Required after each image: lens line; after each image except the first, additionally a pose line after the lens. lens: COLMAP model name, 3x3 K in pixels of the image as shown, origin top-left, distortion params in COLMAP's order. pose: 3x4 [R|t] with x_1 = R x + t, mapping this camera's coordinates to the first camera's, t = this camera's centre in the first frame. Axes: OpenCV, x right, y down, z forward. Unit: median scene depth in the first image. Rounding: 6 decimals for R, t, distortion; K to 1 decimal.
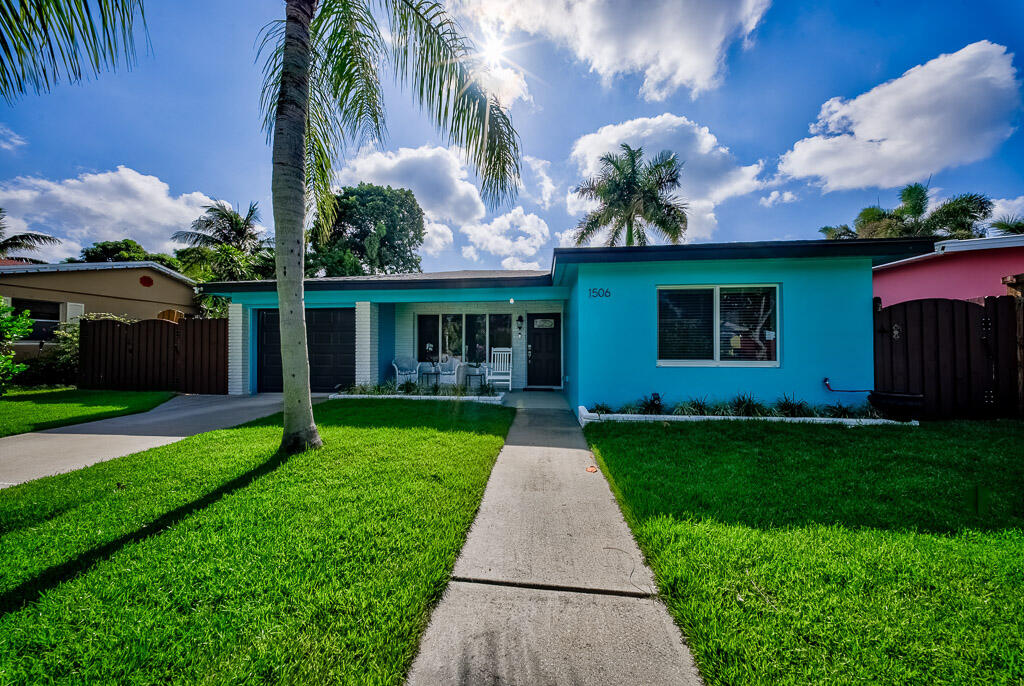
lens RADIAL K [[299.5, 0, 512.0], [0, 299.5, 343.0], [0, 0, 1]] dist [-0.008771, 0.000011]
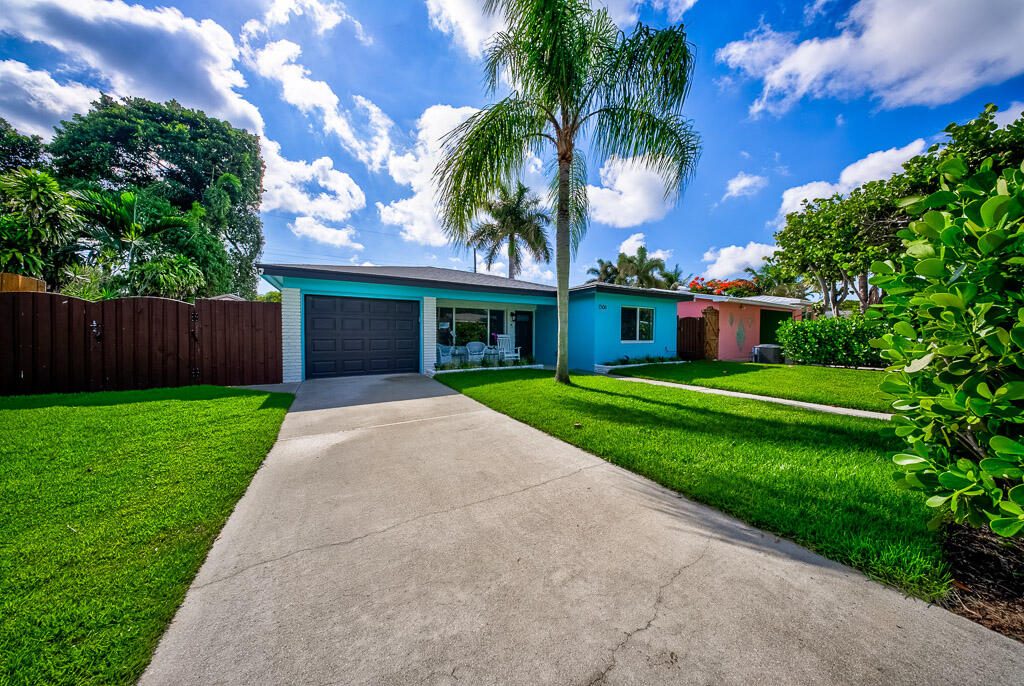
lens RADIAL K [[305.9, 0, 518.0], [0, 305.9, 344.3], [0, 0, 1]] dist [-0.000075, -0.000053]
pose [[0.819056, -0.018413, 0.573417, -0.904896], [-0.015253, 0.998433, 0.053847, -0.015151], [-0.573510, -0.052850, 0.817492, -0.245691]]
